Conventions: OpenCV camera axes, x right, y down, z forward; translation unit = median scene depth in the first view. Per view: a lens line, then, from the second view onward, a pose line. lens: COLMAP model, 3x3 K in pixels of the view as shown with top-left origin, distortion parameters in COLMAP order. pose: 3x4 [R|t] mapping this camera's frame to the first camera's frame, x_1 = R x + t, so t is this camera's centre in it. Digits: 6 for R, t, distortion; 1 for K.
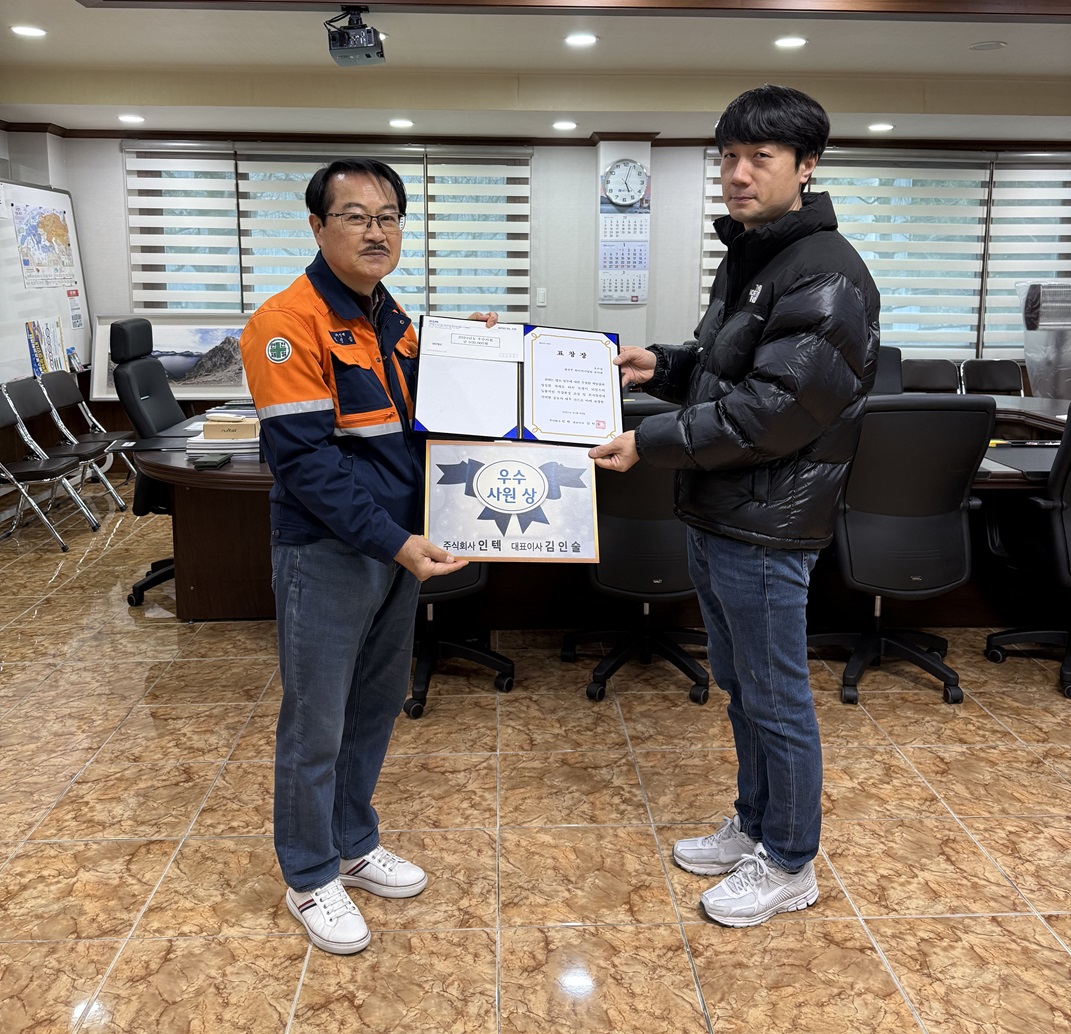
lens RADIAL K [[961.6, 0, 536.8], [0, 961.6, 414.3], [0, 0, 1]] dist [0.007952, -0.013983]
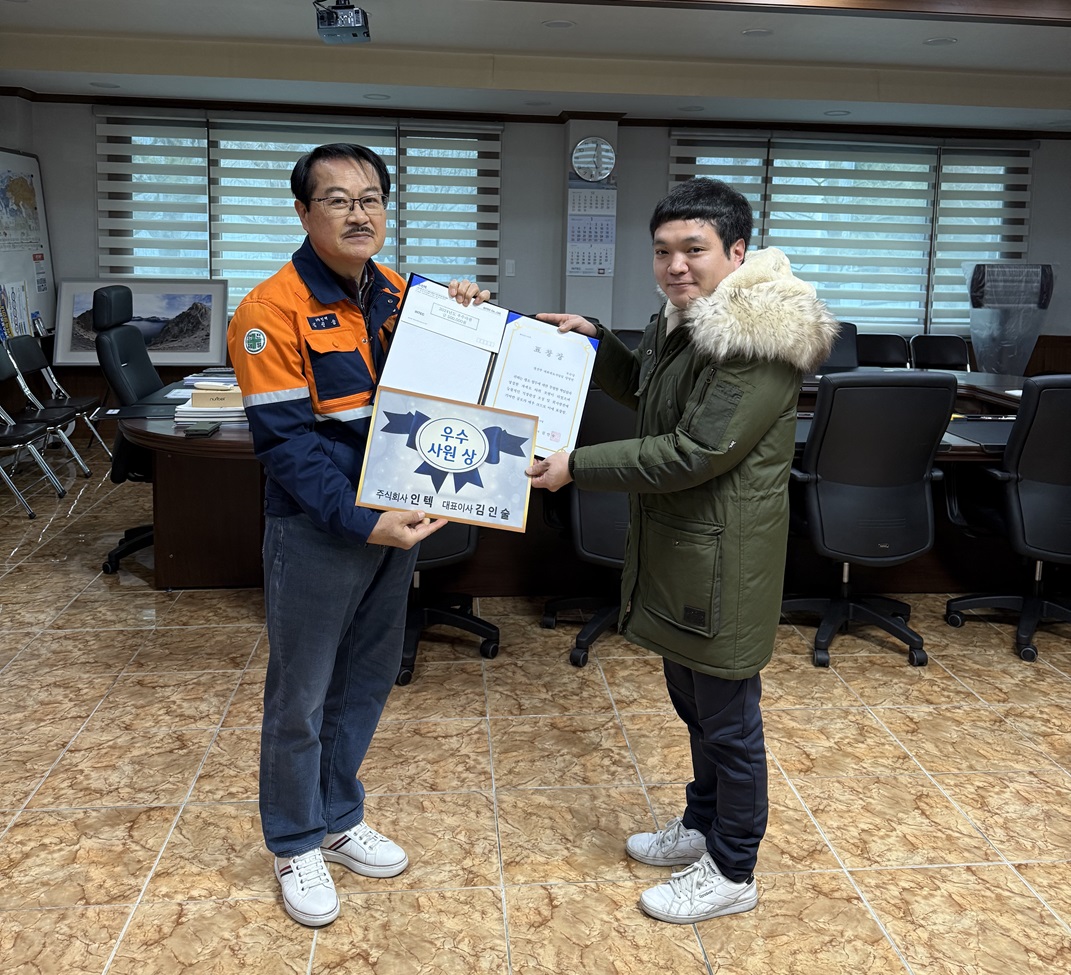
lens RADIAL K [[962.2, 0, 538.7], [0, 962.2, 347.6], [0, 0, 1]] dist [0.010526, -0.016535]
pose [[0.998288, 0.012098, 0.057230, -0.052430], [-0.010095, 0.999331, -0.035154, -0.006350], [-0.057617, 0.034516, 0.997742, -0.042429]]
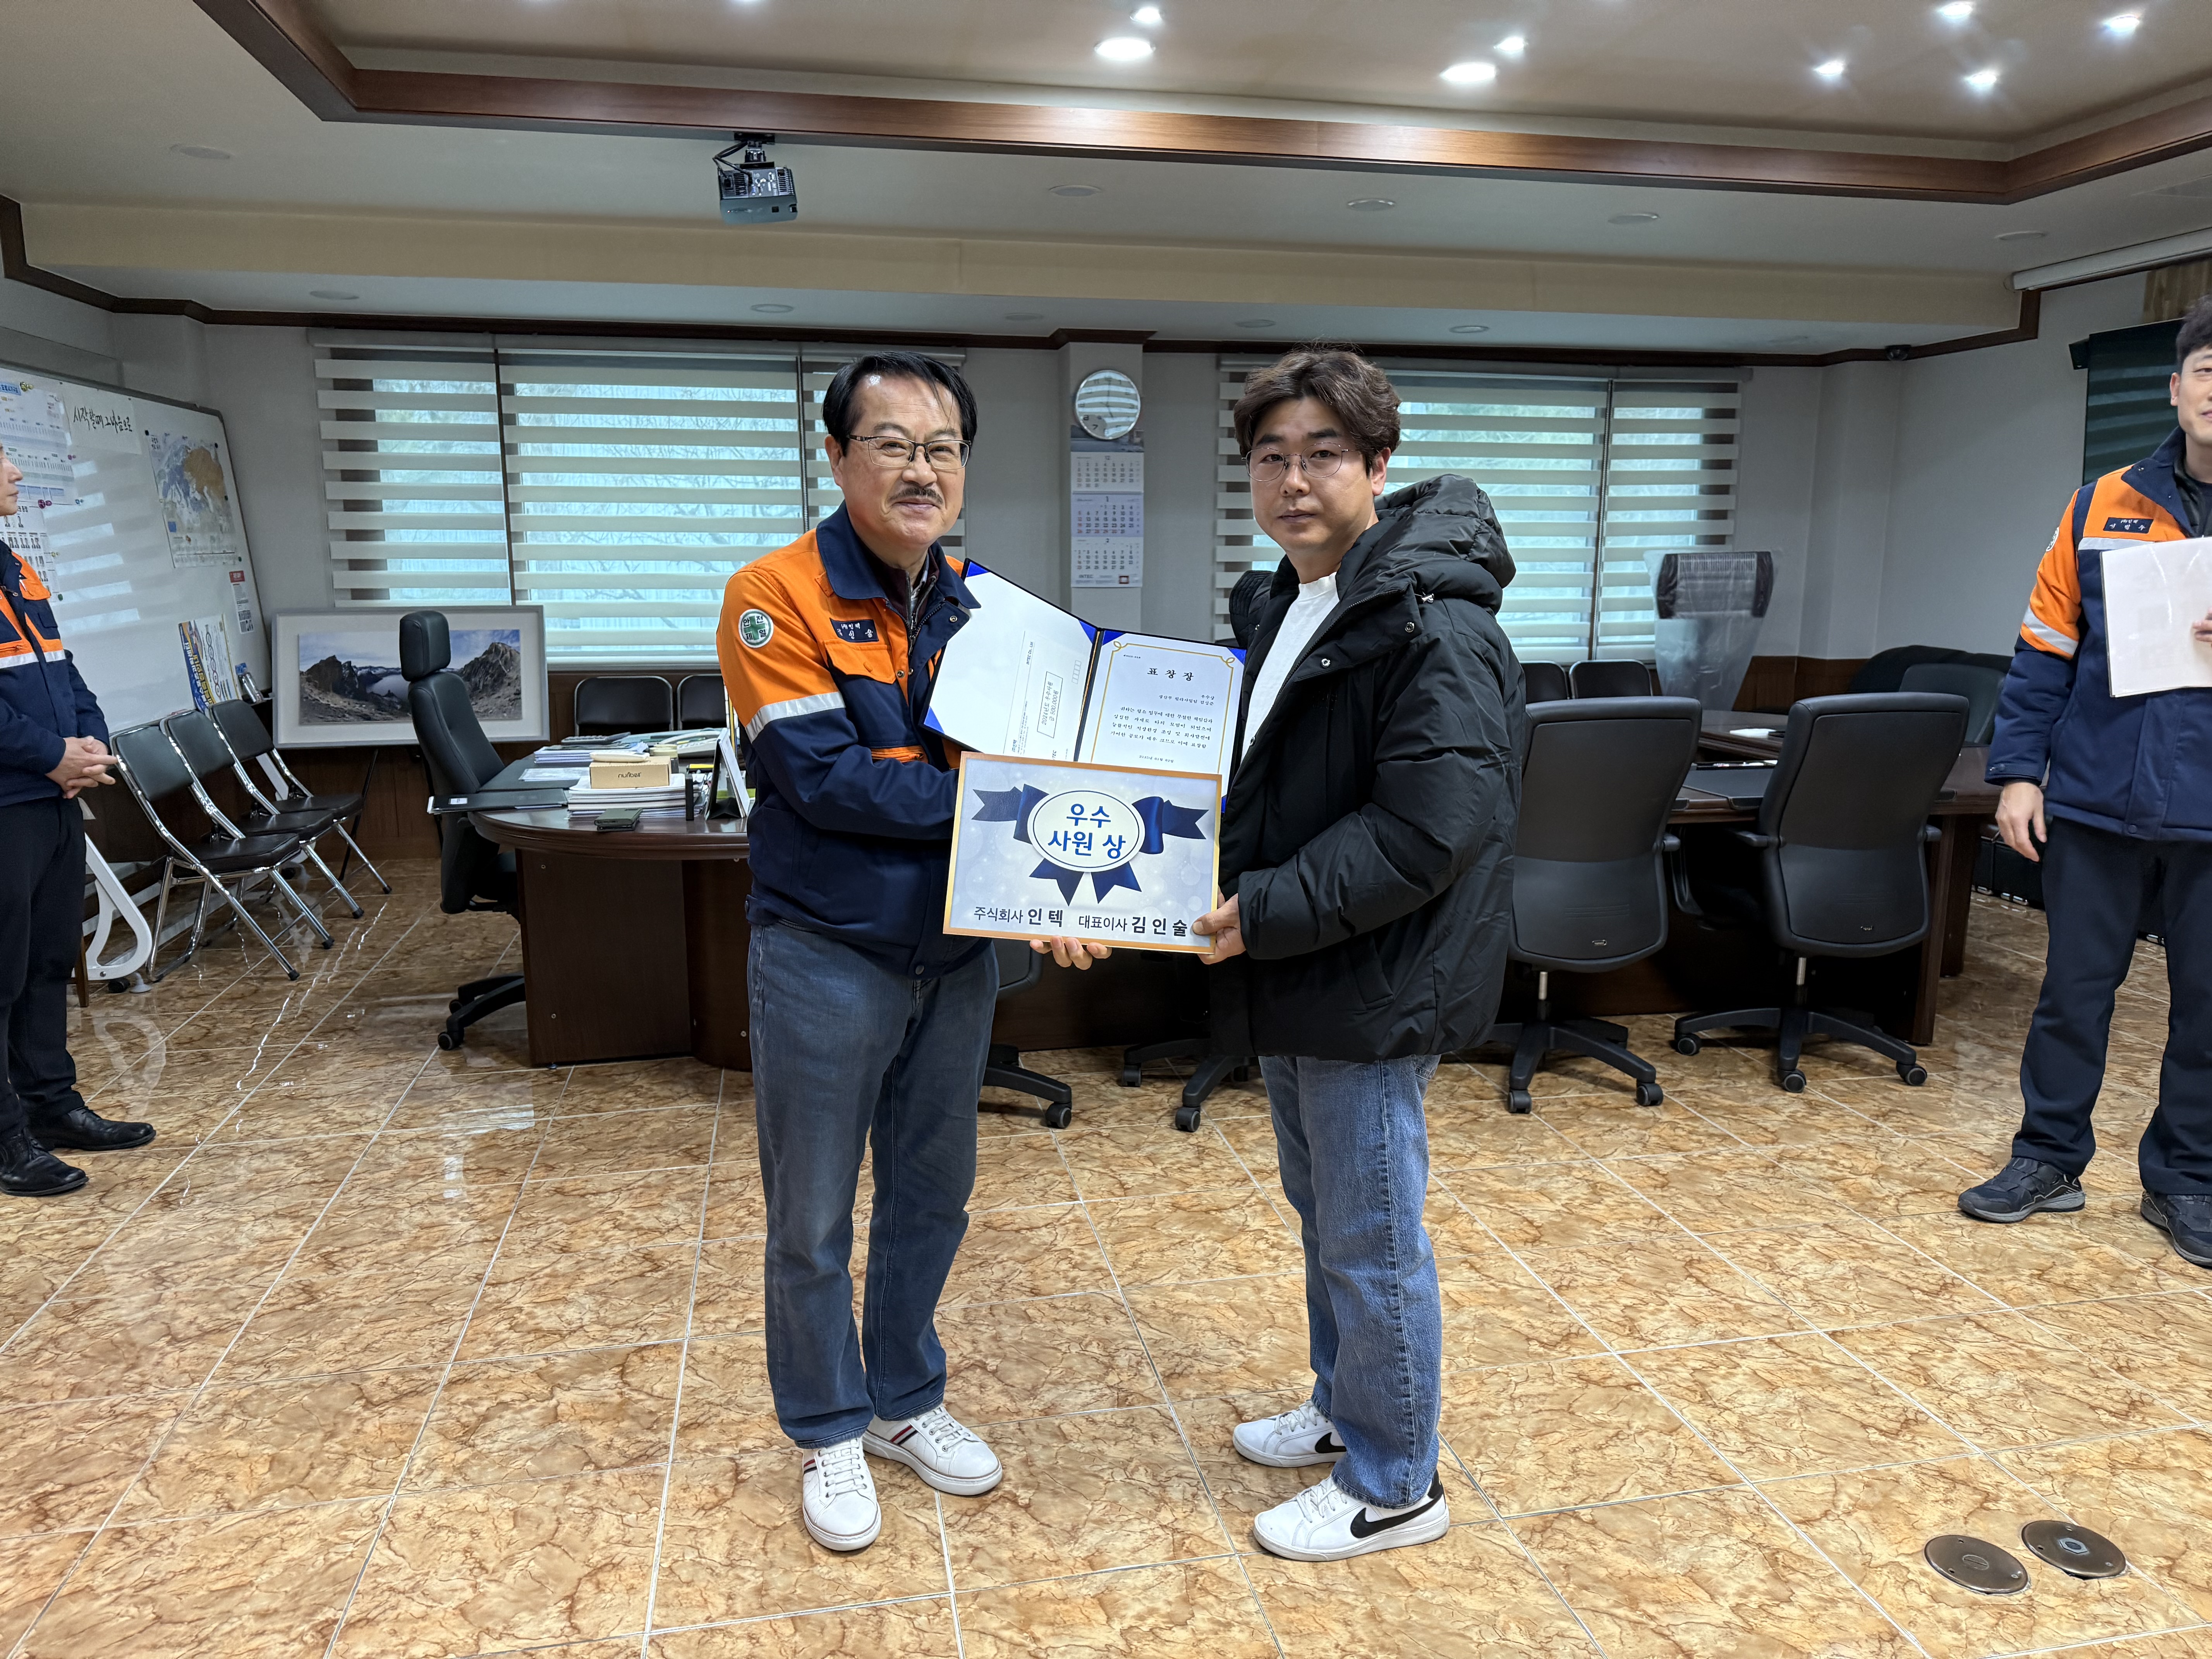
lens RADIAL K [[1490.1, 0, 1080.3], [0, 1490.1, 826.7], [0, 0, 1]] dist [0.019202, -0.029024]
pose [[0.988615, -0.032292, 0.146964, -0.206729], [0.026439, 0.998784, 0.041606, 0.023770], [-0.148129, -0.037246, 0.988266, -0.101654]]
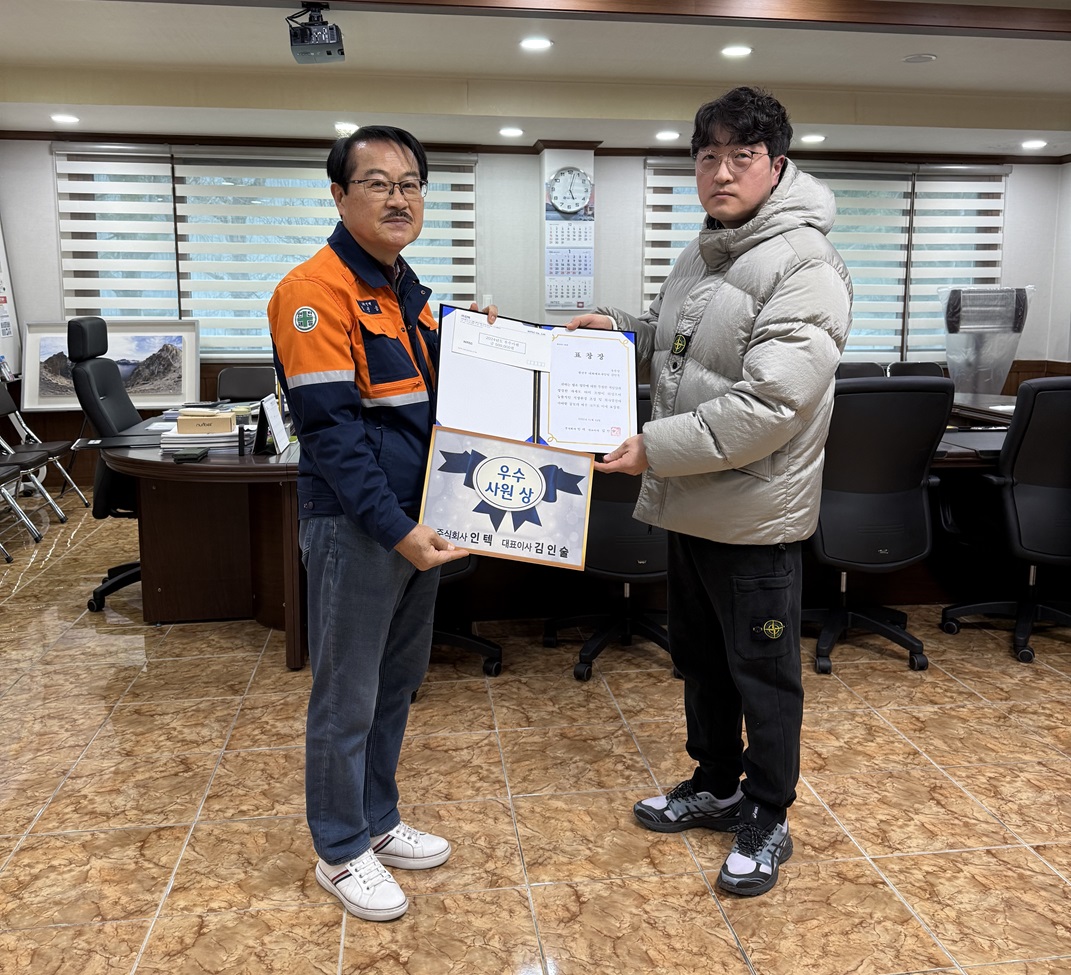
lens RADIAL K [[962.2, 0, 536.8], [0, 962.2, 431.0], [0, 0, 1]] dist [0.010526, -0.016535]
pose [[0.995655, -0.015027, 0.091904, -0.091067], [0.015598, 0.999863, -0.005504, 0.043834], [-0.091808, 0.006913, 0.995753, -0.017982]]
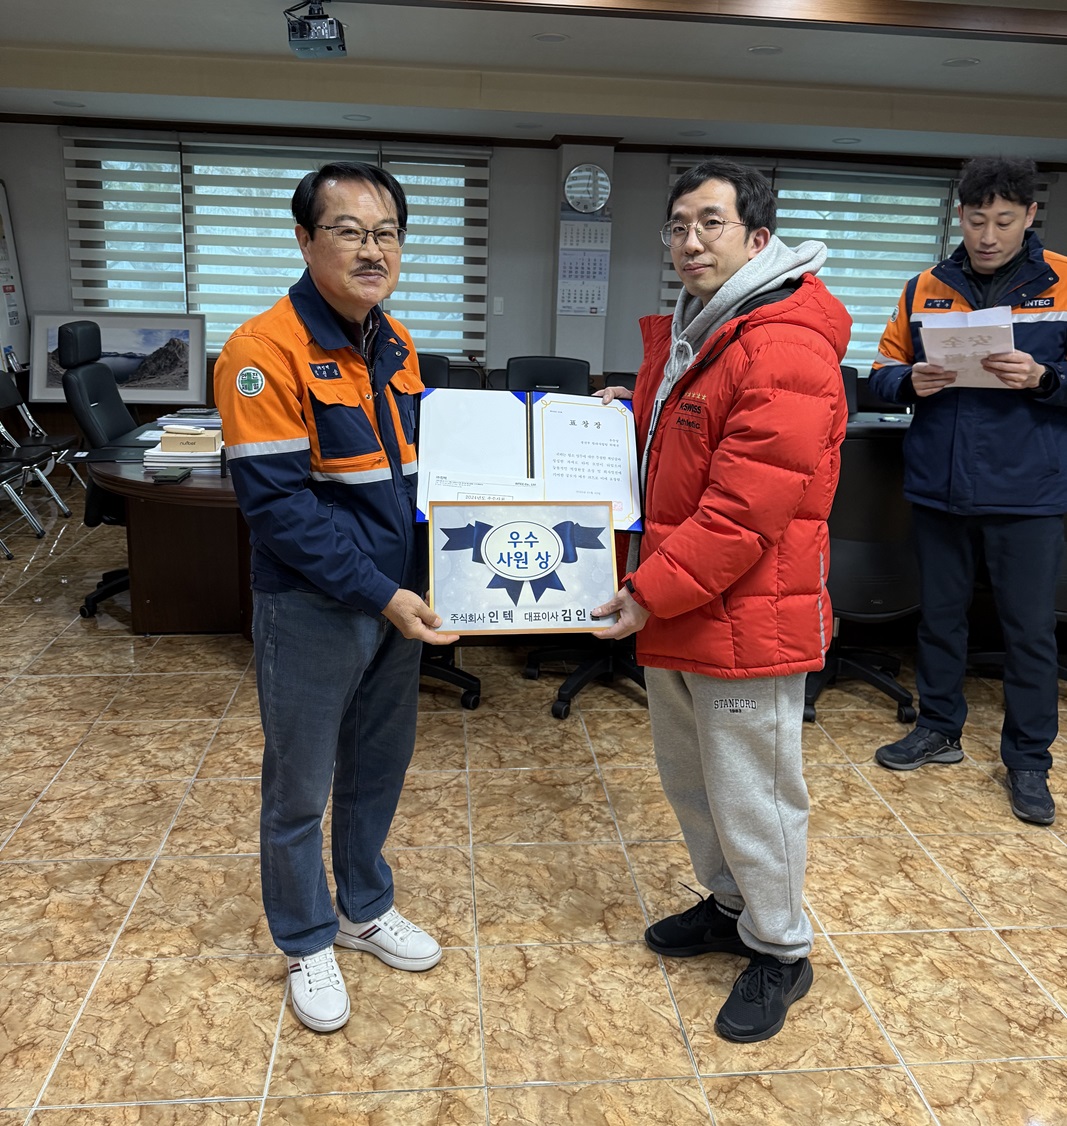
lens RADIAL K [[960.2, 0, 523.8], [0, 960.2, 489.5], [0, 0, 1]] dist [0.017937, -0.027156]
pose [[0.998550, 0.016122, 0.051354, -0.039197], [-0.019935, 0.997012, 0.074629, -0.019737], [-0.049997, -0.075545, 0.995888, 0.015304]]
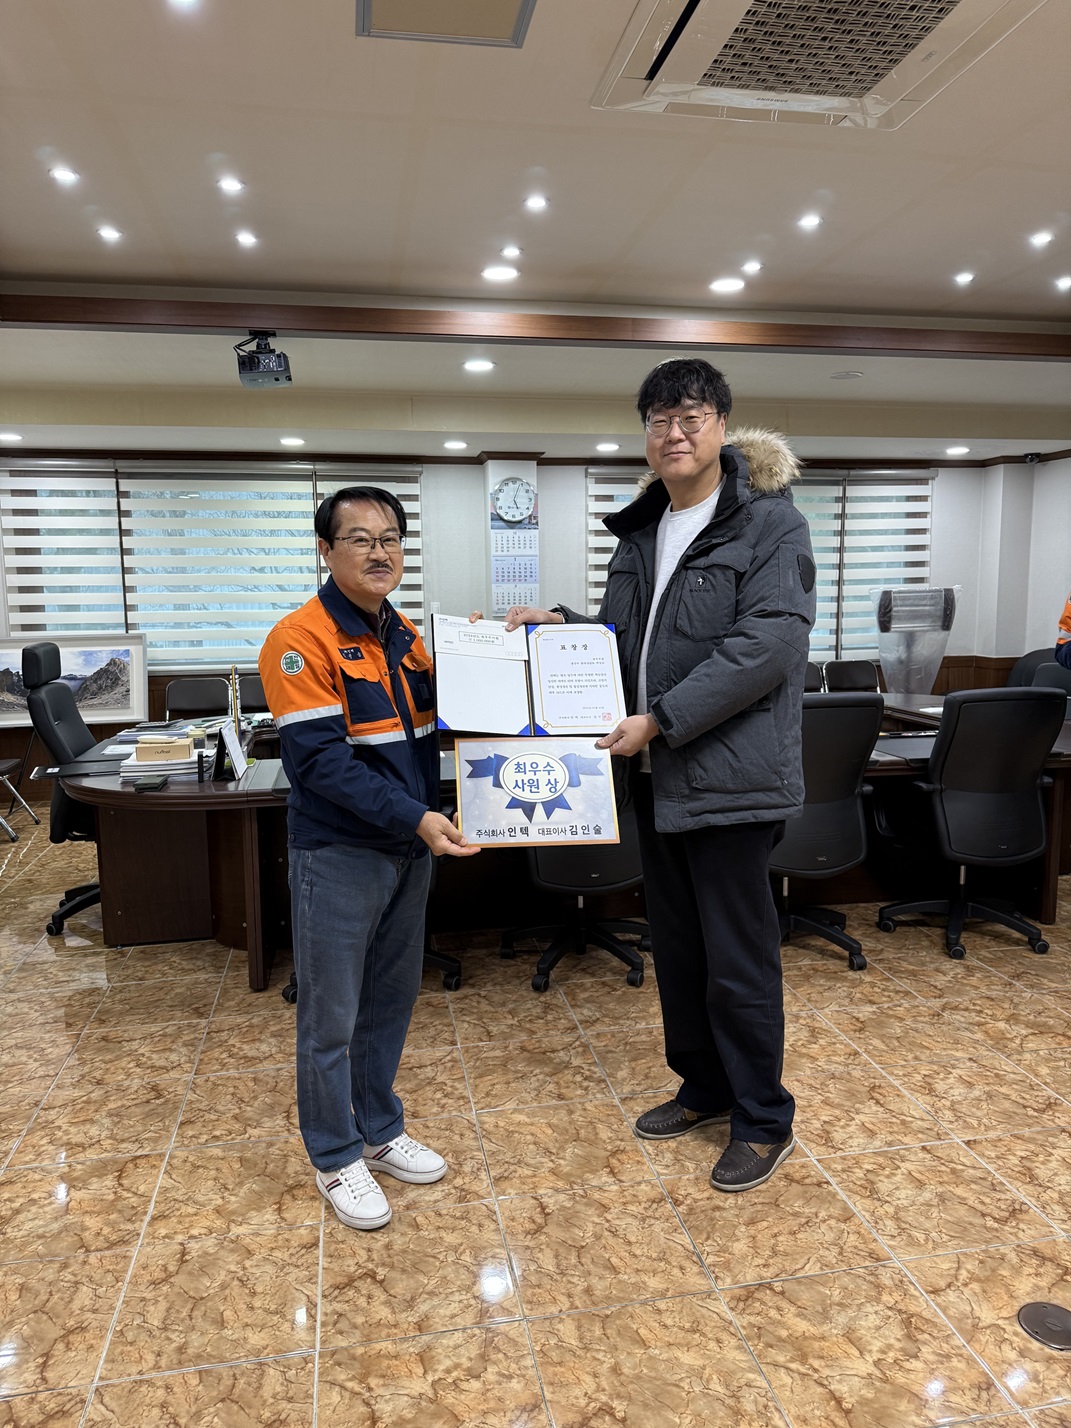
lens RADIAL K [[962.0, 0, 524.4], [0, 962.0, 713.7], [0, 0, 1]] dist [0.019202, -0.029024]
pose [[0.990046, -0.035288, 0.136251, -0.105084], [0.037011, 0.999264, -0.010127, 0.001822], [-0.135793, 0.015069, 0.990623, -0.063457]]
